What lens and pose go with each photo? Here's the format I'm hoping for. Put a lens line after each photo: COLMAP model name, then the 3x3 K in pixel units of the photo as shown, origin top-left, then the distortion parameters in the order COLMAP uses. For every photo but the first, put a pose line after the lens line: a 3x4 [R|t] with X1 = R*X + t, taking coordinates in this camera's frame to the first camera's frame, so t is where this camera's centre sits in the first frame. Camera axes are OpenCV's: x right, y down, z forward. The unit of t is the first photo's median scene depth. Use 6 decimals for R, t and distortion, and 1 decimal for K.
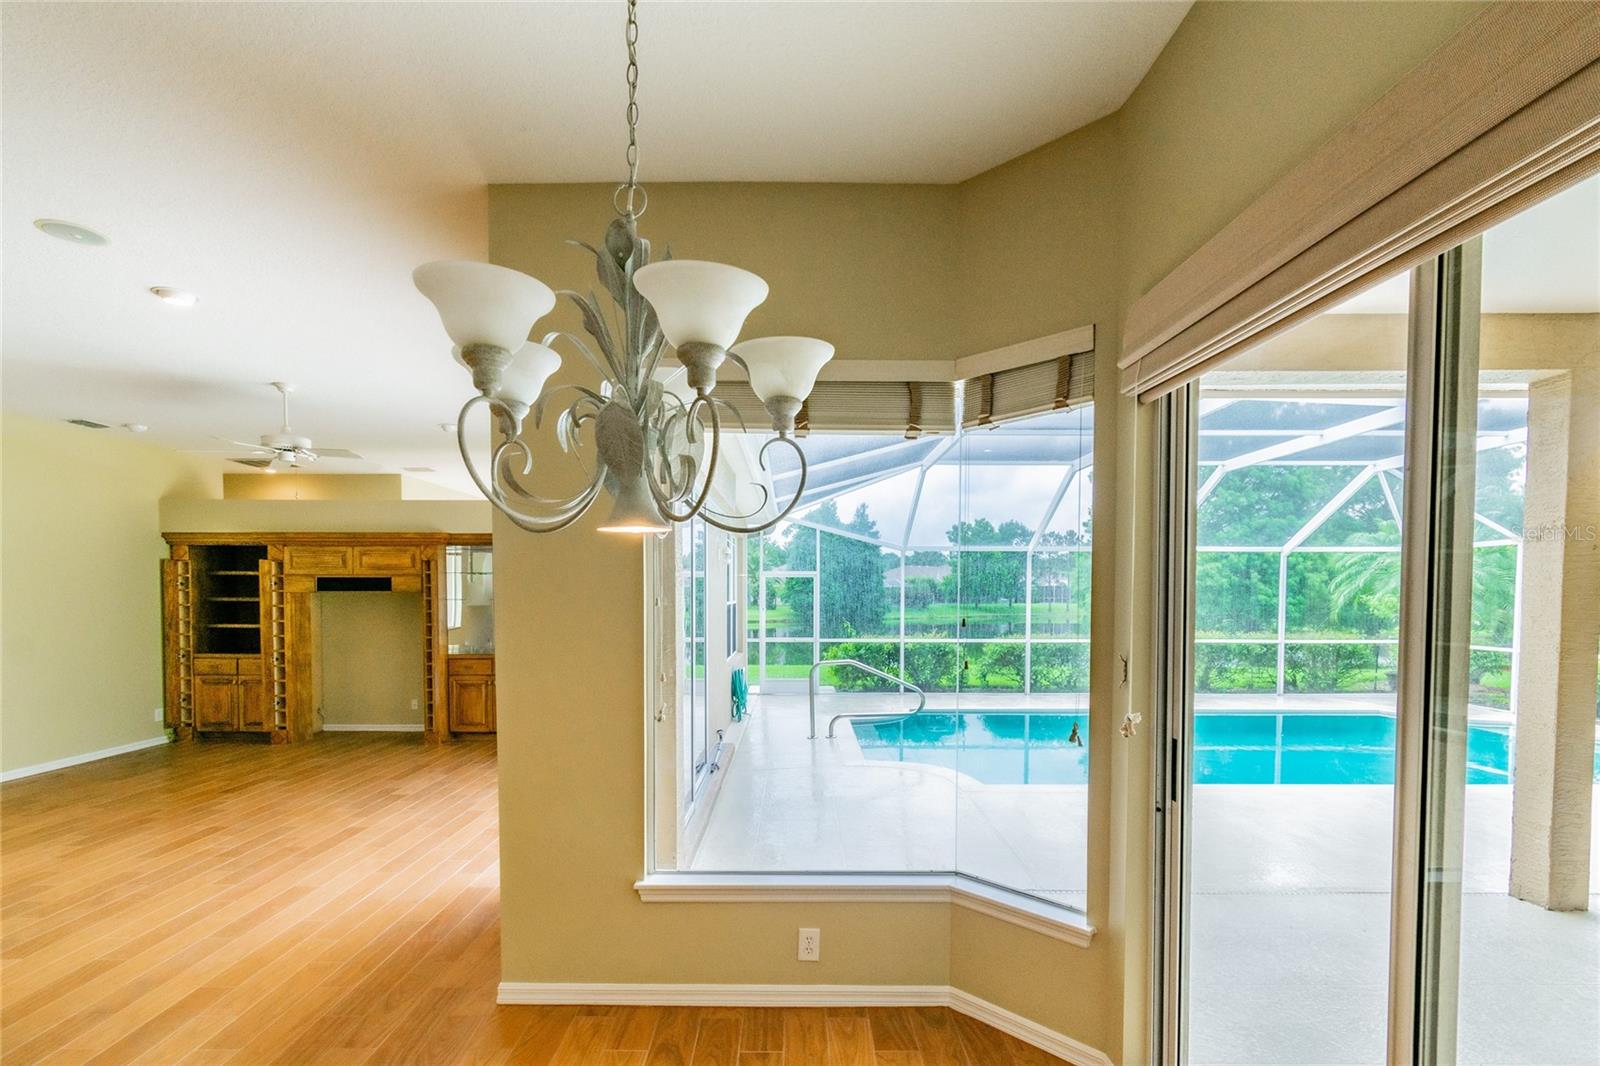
lens RADIAL K [[739.7, 0, 799.8], [0, 739.7, 621.2], [0, 0, 1]] dist [0.000789, -0.000061]
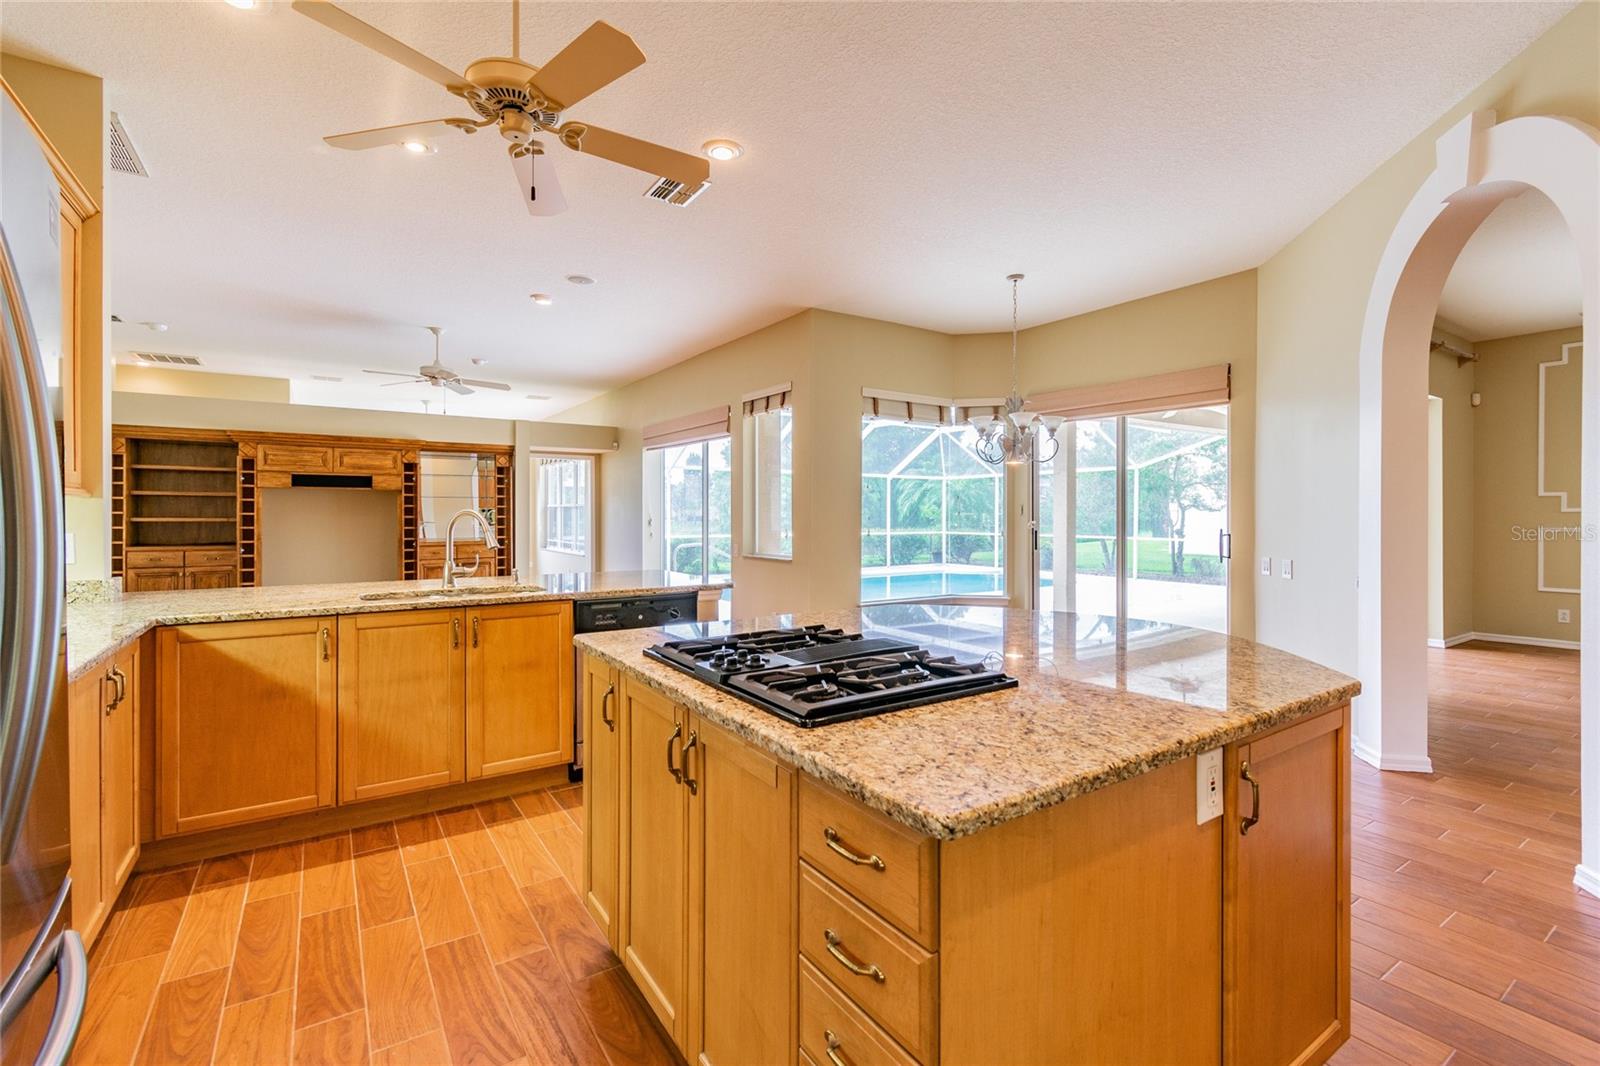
lens RADIAL K [[706.6, 0, 808.1], [0, 706.6, 516.9], [0, 0, 1]] dist [-0.001465, -0.000667]
pose [[0.828839, -0.002979, 0.559479, -0.602145], [0.020571, 0.999472, -0.025153, 0.046291], [-0.559109, 0.032357, 0.828463, -0.296045]]
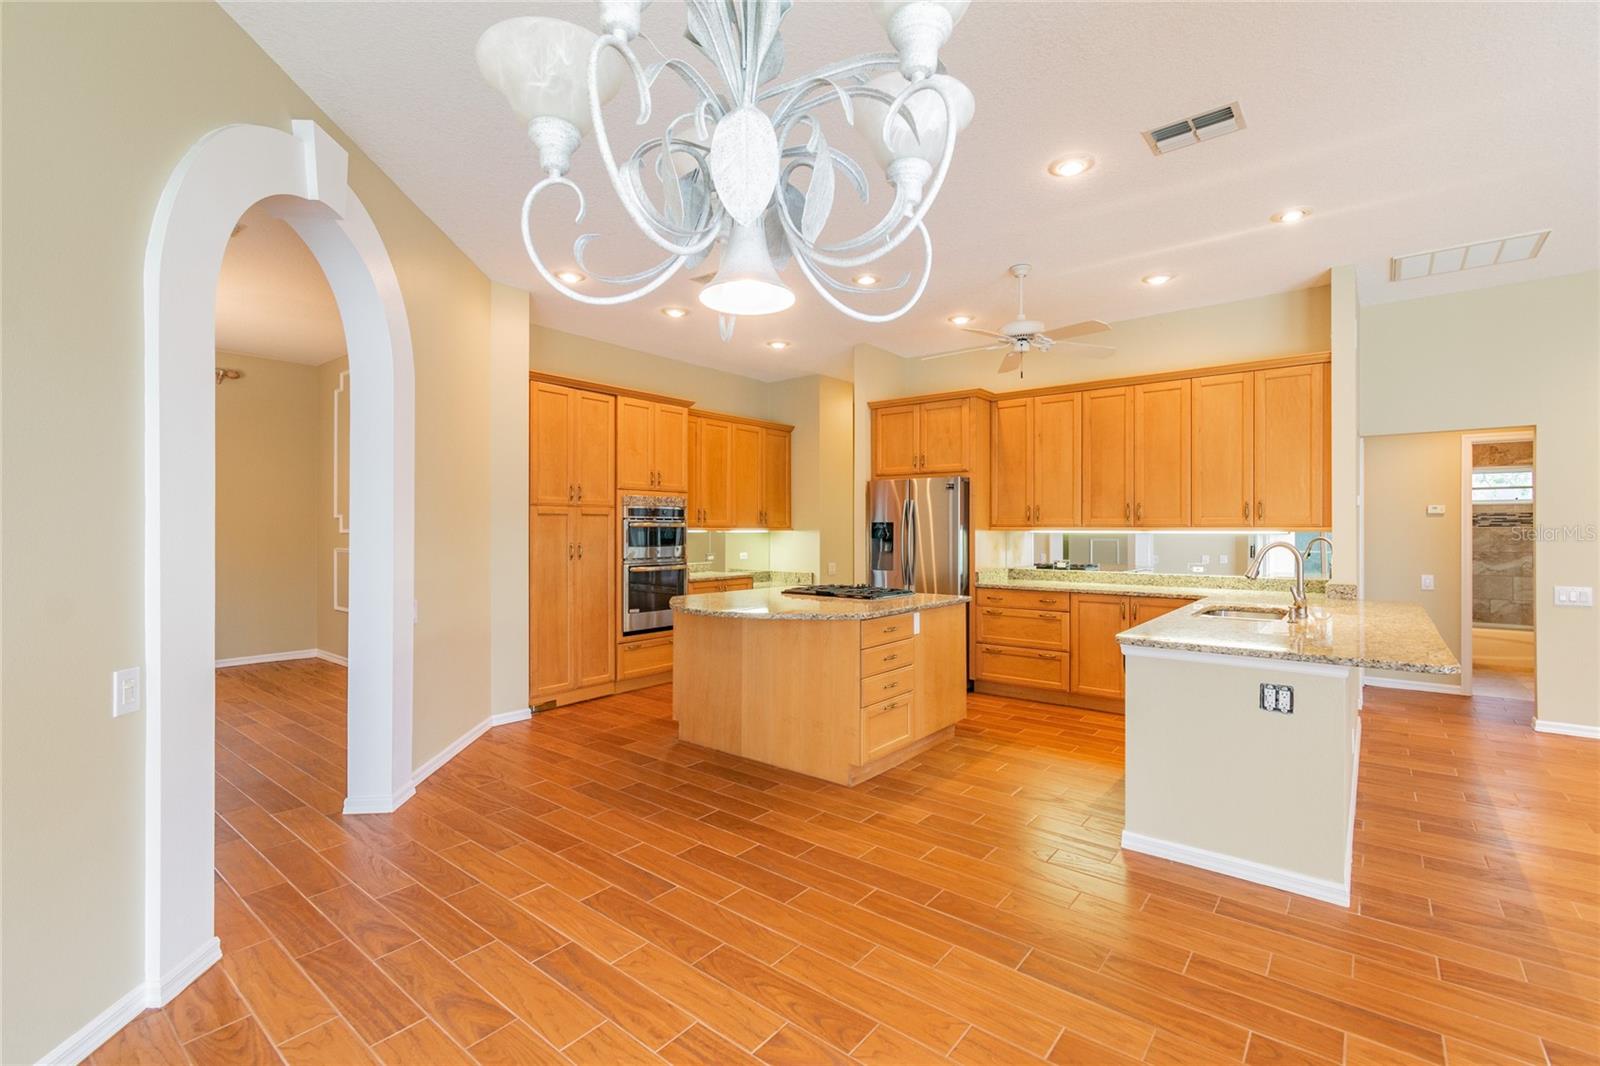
lens RADIAL K [[724.4, 0, 800.0], [0, 724.4, 533.0], [0, 0, 1]] dist [0.000162, -0.000148]
pose [[-0.640053, 0.001266, -0.768330, 0.053839], [-0.029405, 0.999226, 0.026143, 0.016354], [0.767768, 0.039325, -0.639520, 0.269283]]
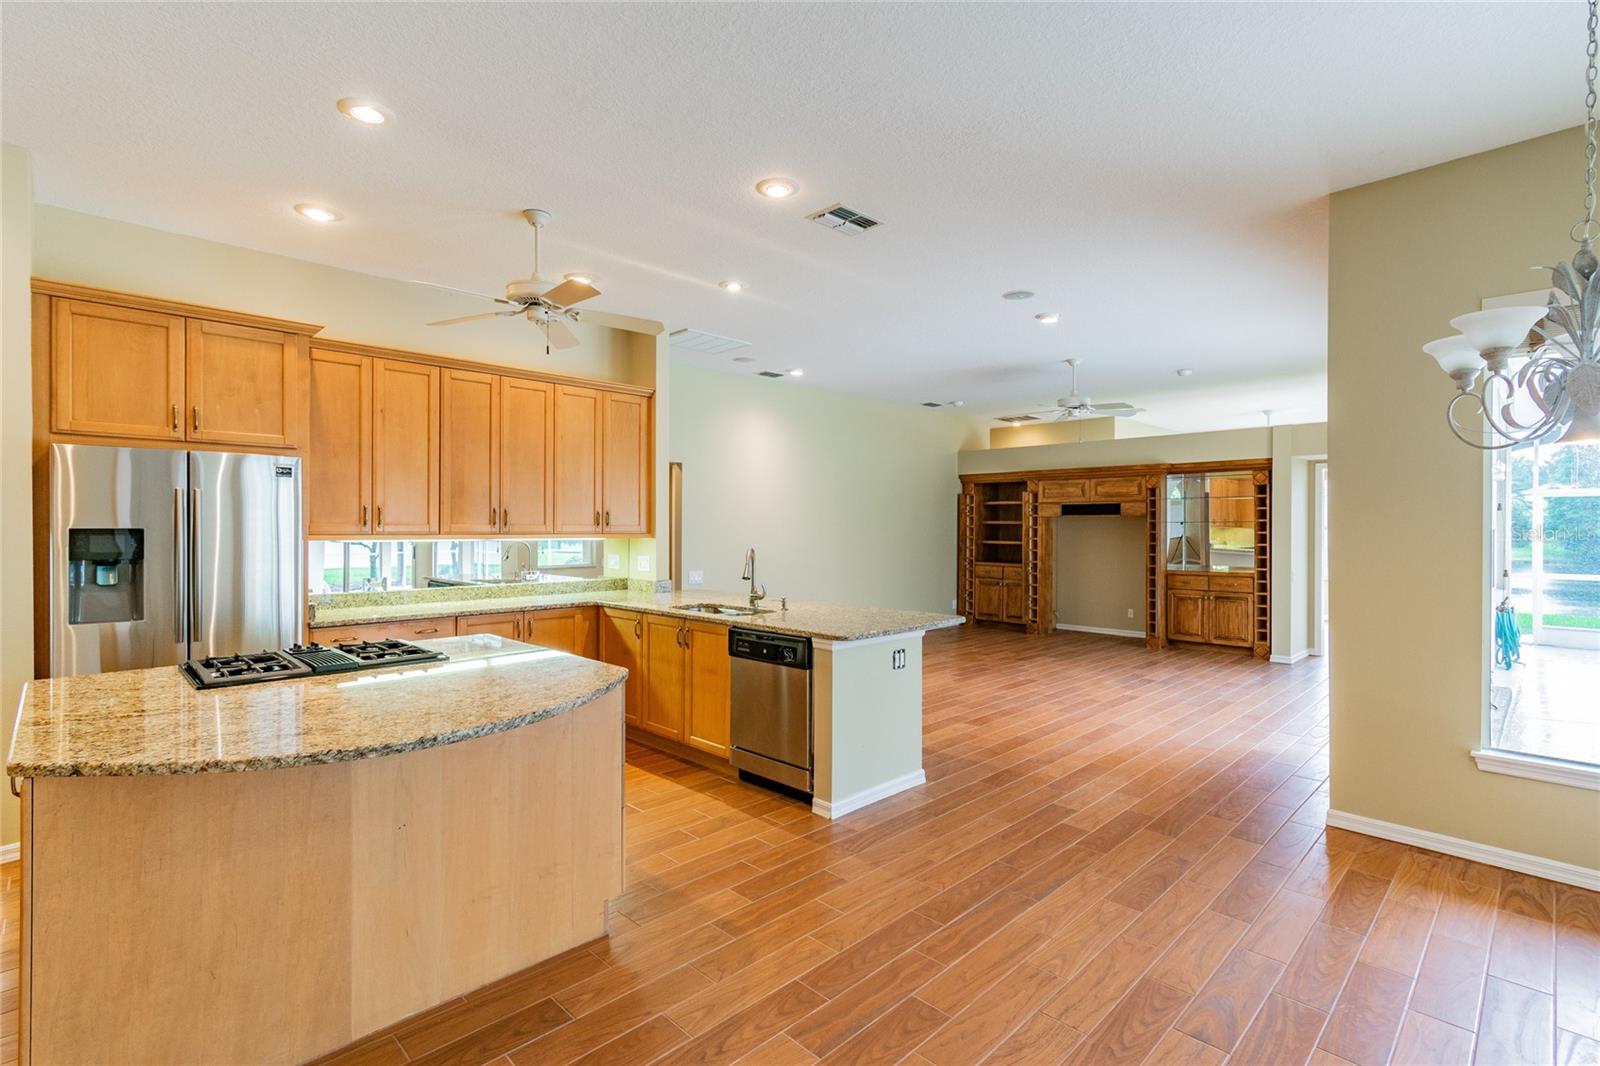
lens RADIAL K [[752.8, 0, 812.0], [0, 752.8, 527.8], [0, 0, 1]] dist [0.004308, 0.000361]
pose [[0.704951, 0.001530, -0.709254, -0.040824], [-0.026434, 0.999360, -0.024118, 0.022654], [0.708763, 0.035751, 0.704540, -0.207103]]
